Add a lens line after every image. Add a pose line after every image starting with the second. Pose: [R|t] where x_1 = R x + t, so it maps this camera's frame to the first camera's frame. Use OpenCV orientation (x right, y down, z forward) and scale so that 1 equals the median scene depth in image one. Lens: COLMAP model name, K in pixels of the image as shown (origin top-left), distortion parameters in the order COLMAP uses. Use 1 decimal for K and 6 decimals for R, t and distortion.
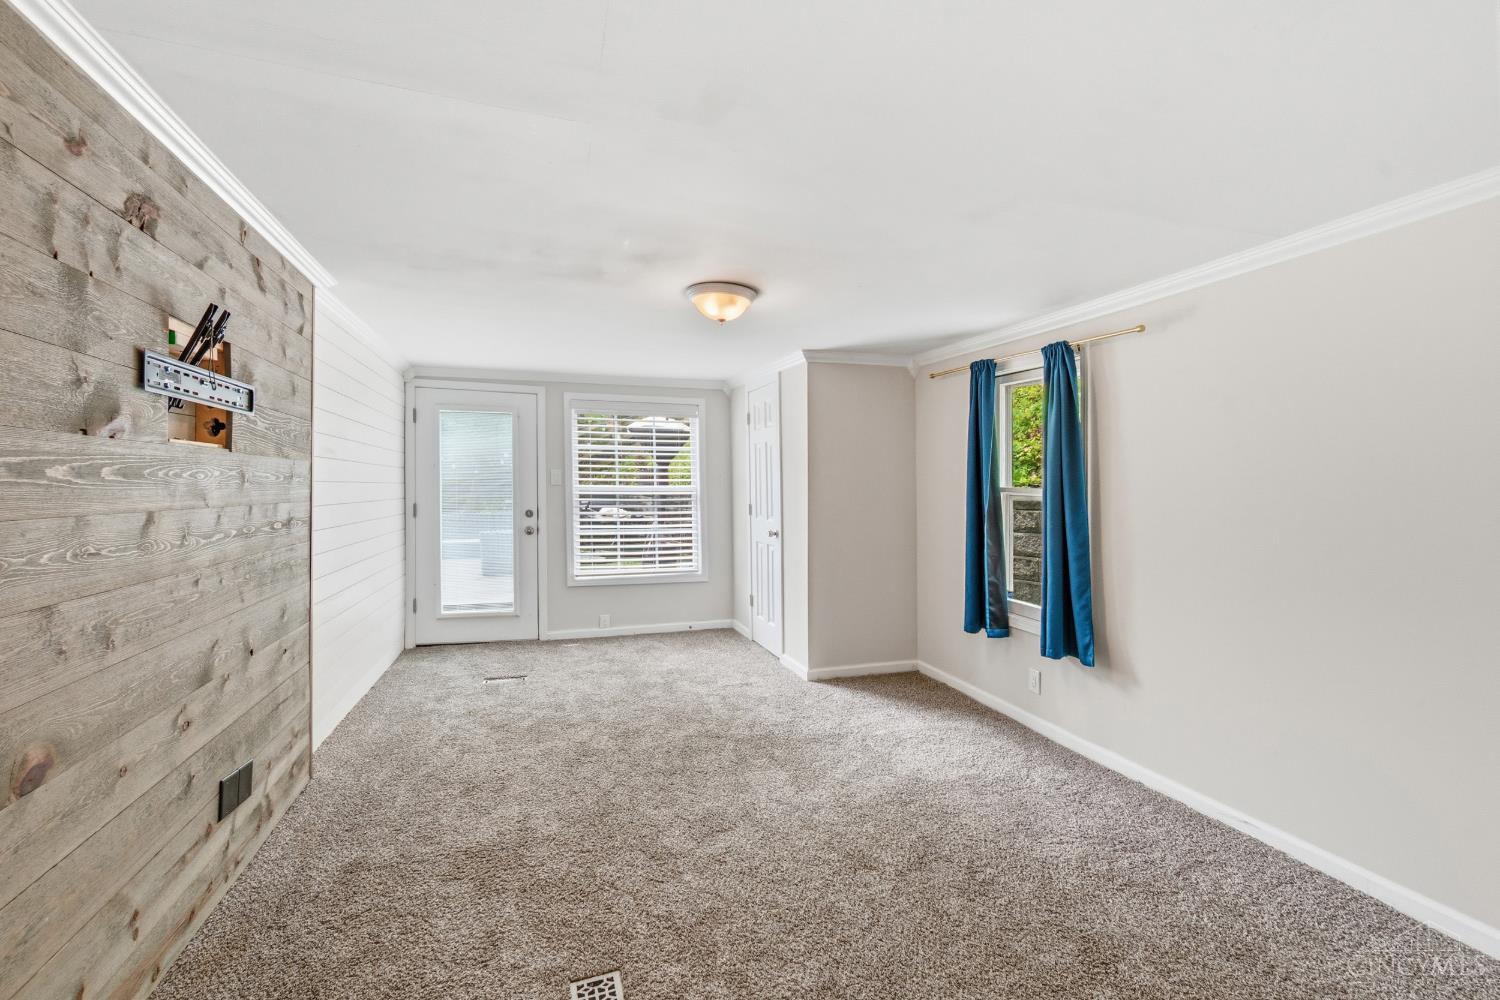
lens RADIAL K [[653.5, 0, 745.5], [0, 653.5, 471.0], [0, 0, 1]] dist [-0.015892, 0.000167]
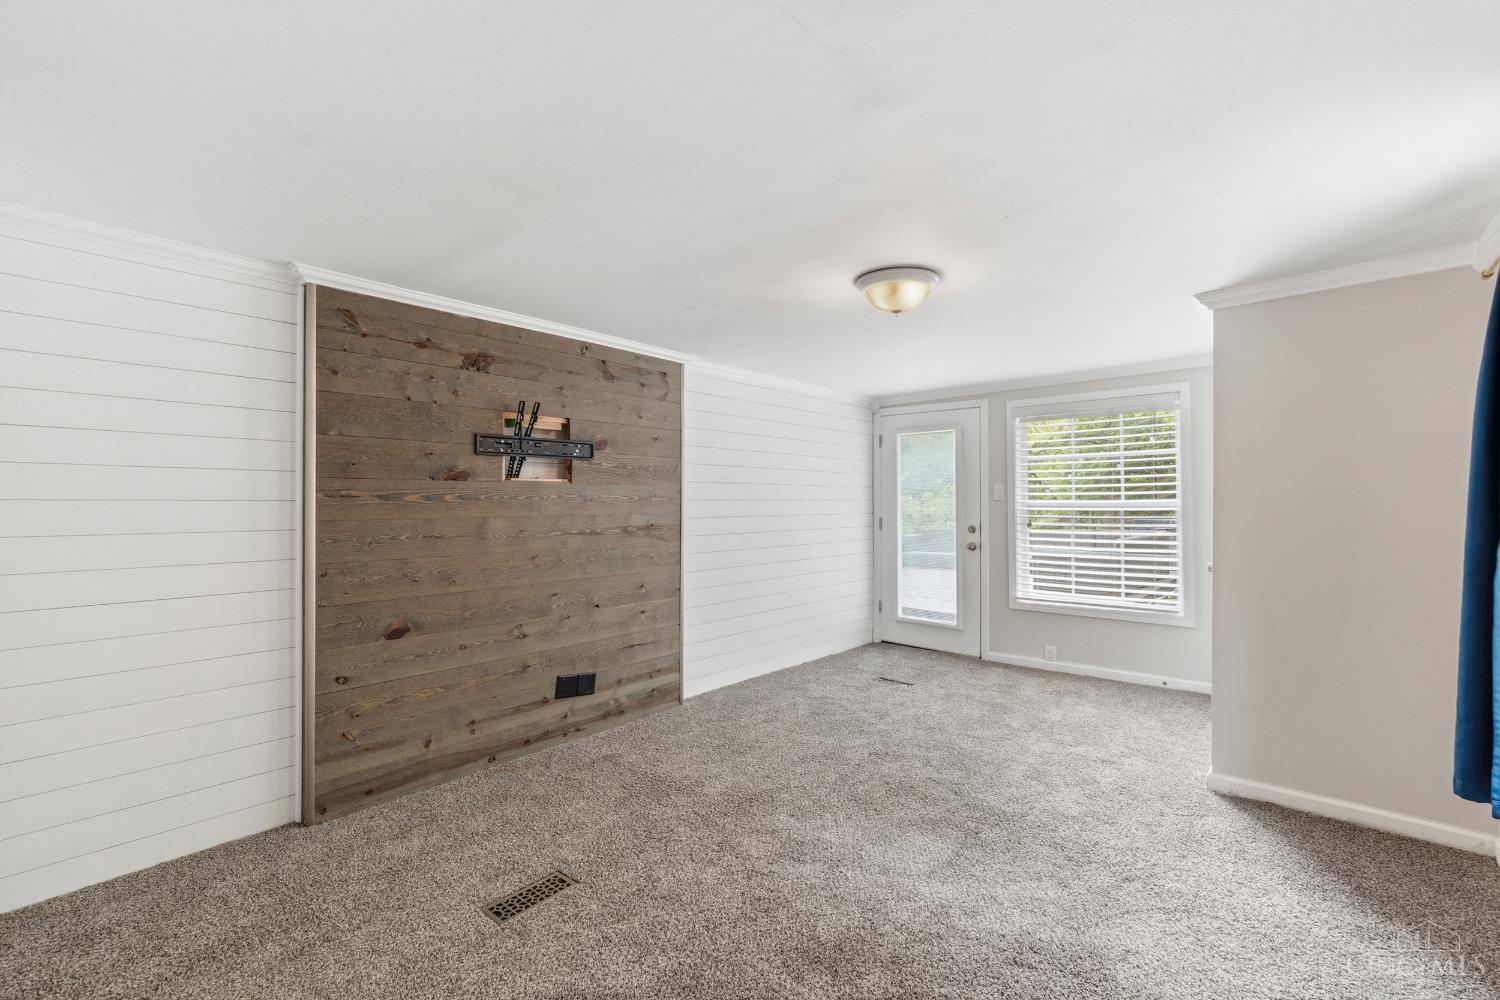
lens RADIAL K [[646.4, 0, 750.0], [0, 646.4, 500.0], [0, 0, 1]] dist [-0.002826, -0.000127]
pose [[0.511020, -0.010719, -0.859502, 0.493336], [0.027481, 0.999615, 0.003873, 0.011047], [0.859130, -0.025600, 0.511117, 0.304740]]
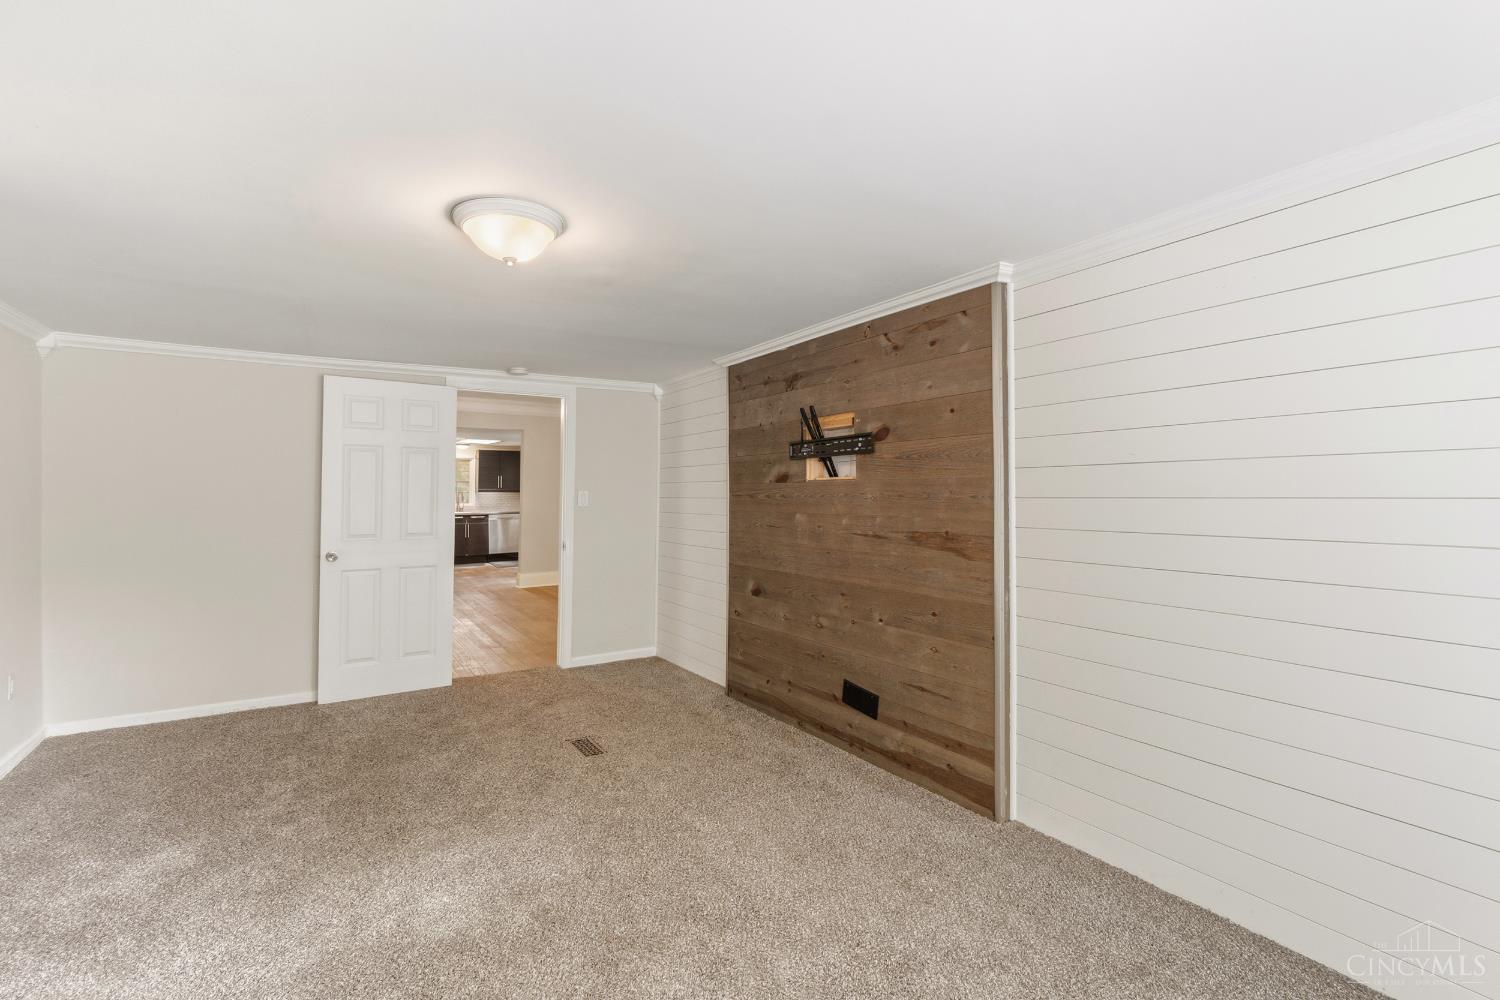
lens RADIAL K [[646.4, 0, 750.0], [0, 646.4, 500.0], [0, 0, 1]] dist [-0.002826, -0.000127]
pose [[-0.962210, -0.008430, -0.272177, -0.070827], [-0.002228, 0.999731, -0.023087, 0.030449], [0.272298, -0.021608, -0.961970, 1.366565]]
